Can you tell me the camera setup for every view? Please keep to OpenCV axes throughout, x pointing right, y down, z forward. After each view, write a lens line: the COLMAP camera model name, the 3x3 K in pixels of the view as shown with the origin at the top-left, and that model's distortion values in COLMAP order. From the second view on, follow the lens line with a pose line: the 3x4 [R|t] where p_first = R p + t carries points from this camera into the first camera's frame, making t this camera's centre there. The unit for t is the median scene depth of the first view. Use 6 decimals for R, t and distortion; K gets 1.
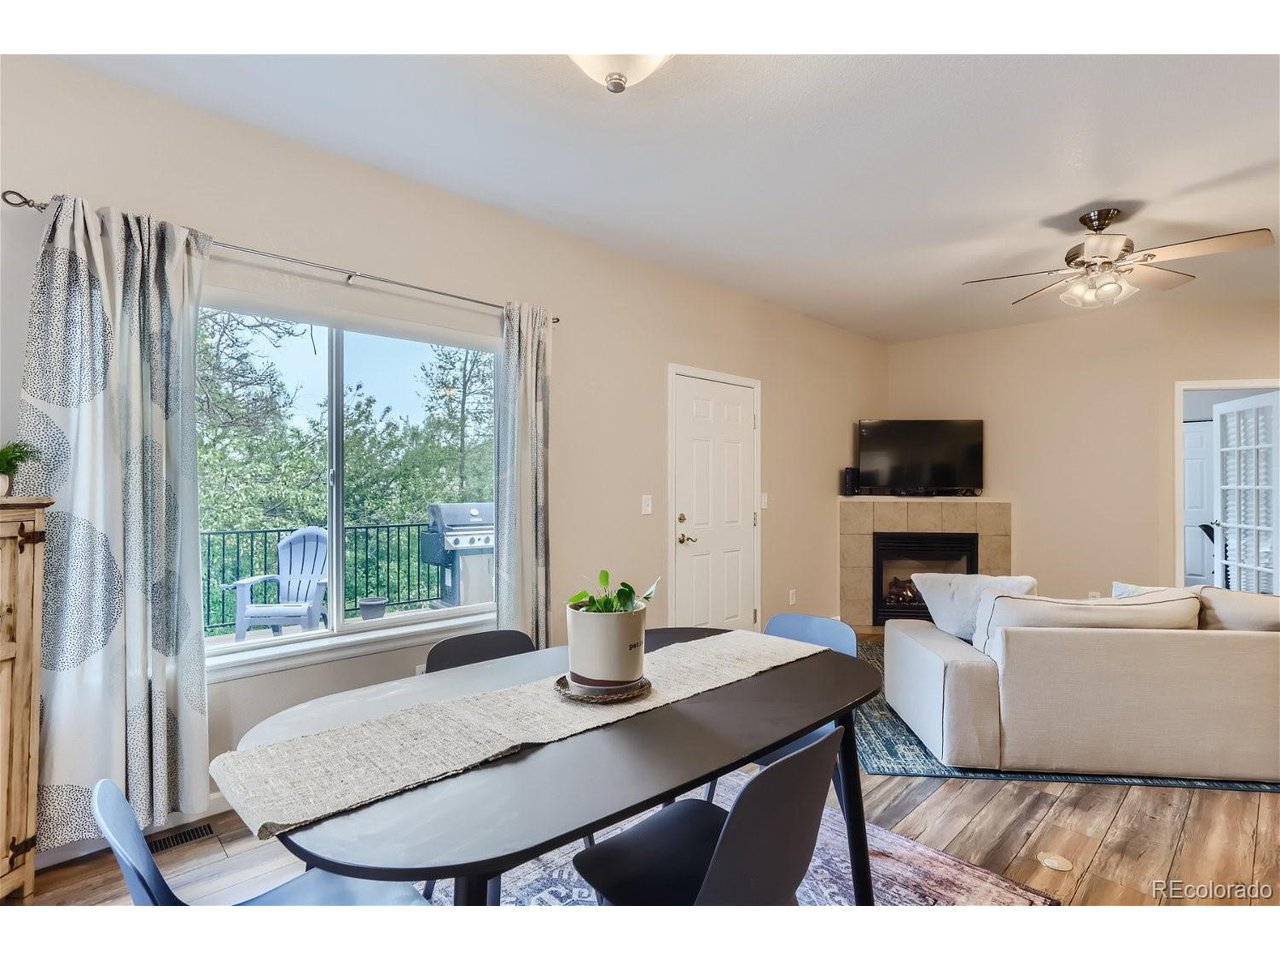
lens RADIAL K [[636.2, 0, 635.2], [0, 636.2, 482.7], [0, 0, 1]] dist [0.000551, 0.000976]
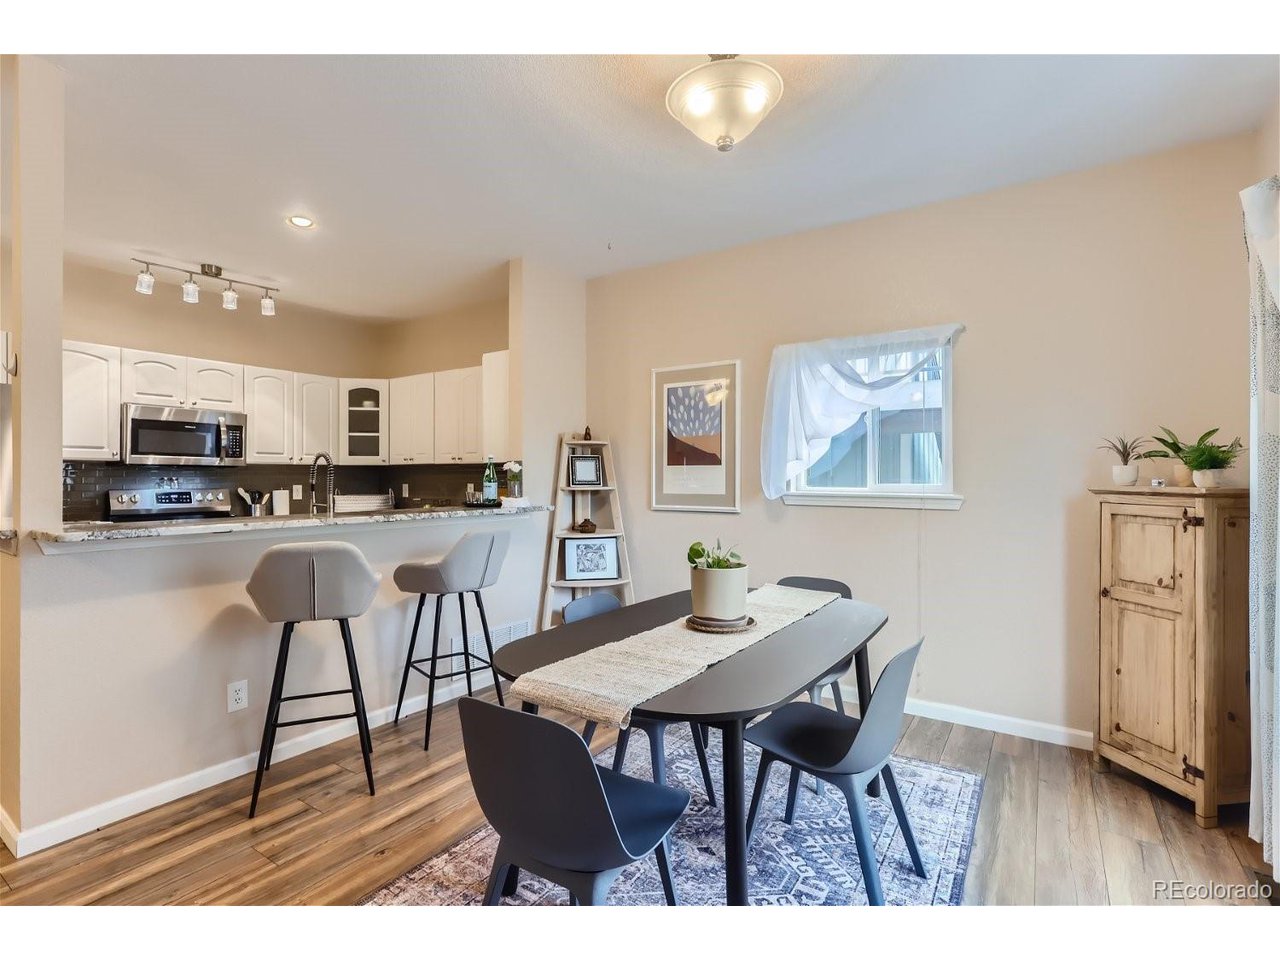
lens RADIAL K [[616.6, 0, 635.4], [0, 616.6, 482.8], [0, 0, 1]] dist [-0.036174, 0.022302]
pose [[-0.978769, 0.001210, -0.204964, 0.118572], [-0.001109, 0.999937, 0.011195, 0.000354], [0.204965, 0.011185, -0.978705, 0.687571]]
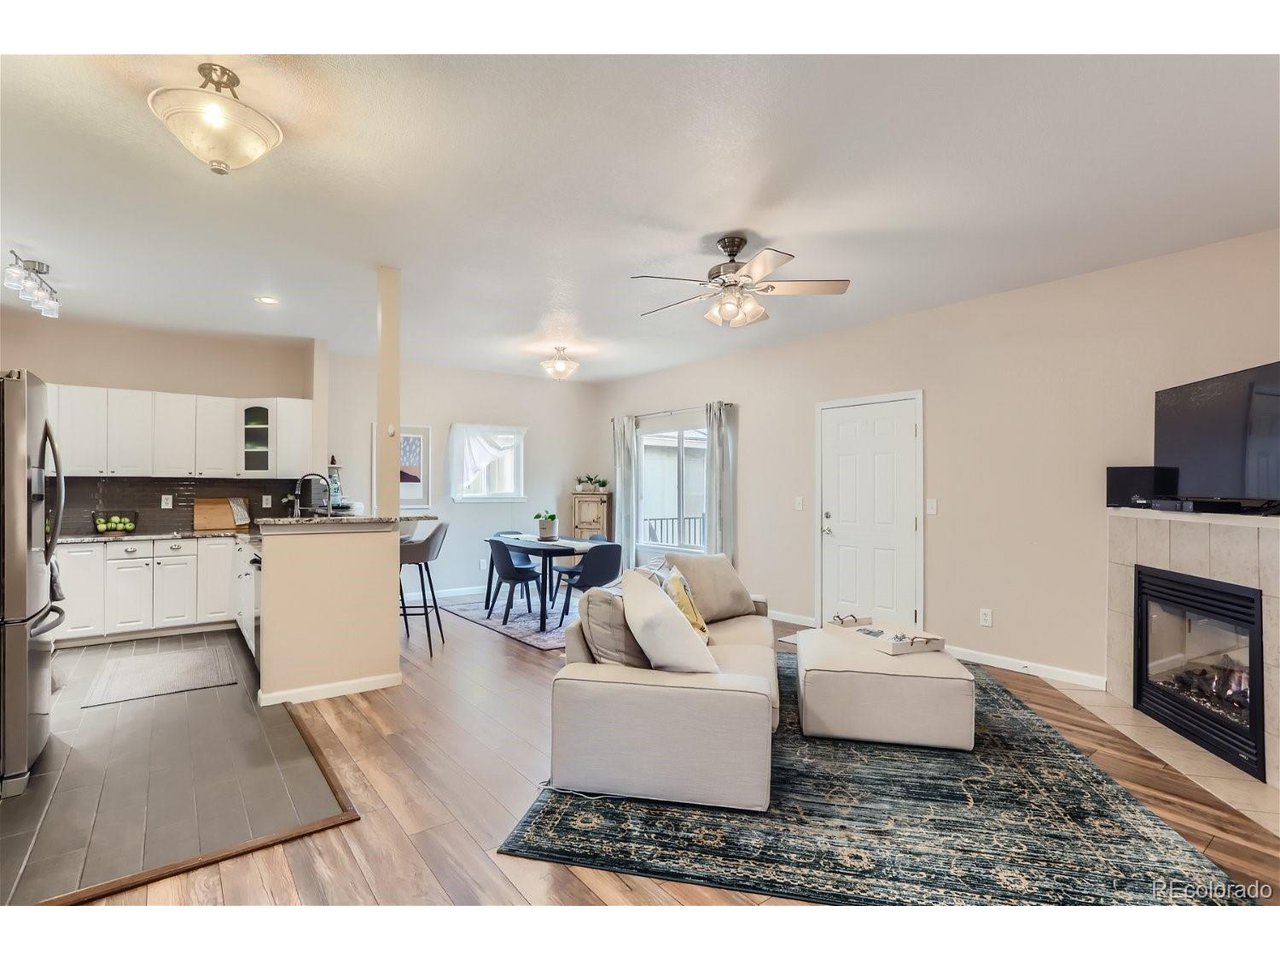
lens RADIAL K [[616.6, 0, 635.4], [0, 616.6, 482.8], [0, 0, 1]] dist [-0.036174, 0.022302]
pose [[-0.114328, -0.010995, -0.993382, 1.114877], [-0.000771, 0.999939, -0.010979, 0.001998], [0.993443, -0.000489, -0.114329, 0.602742]]
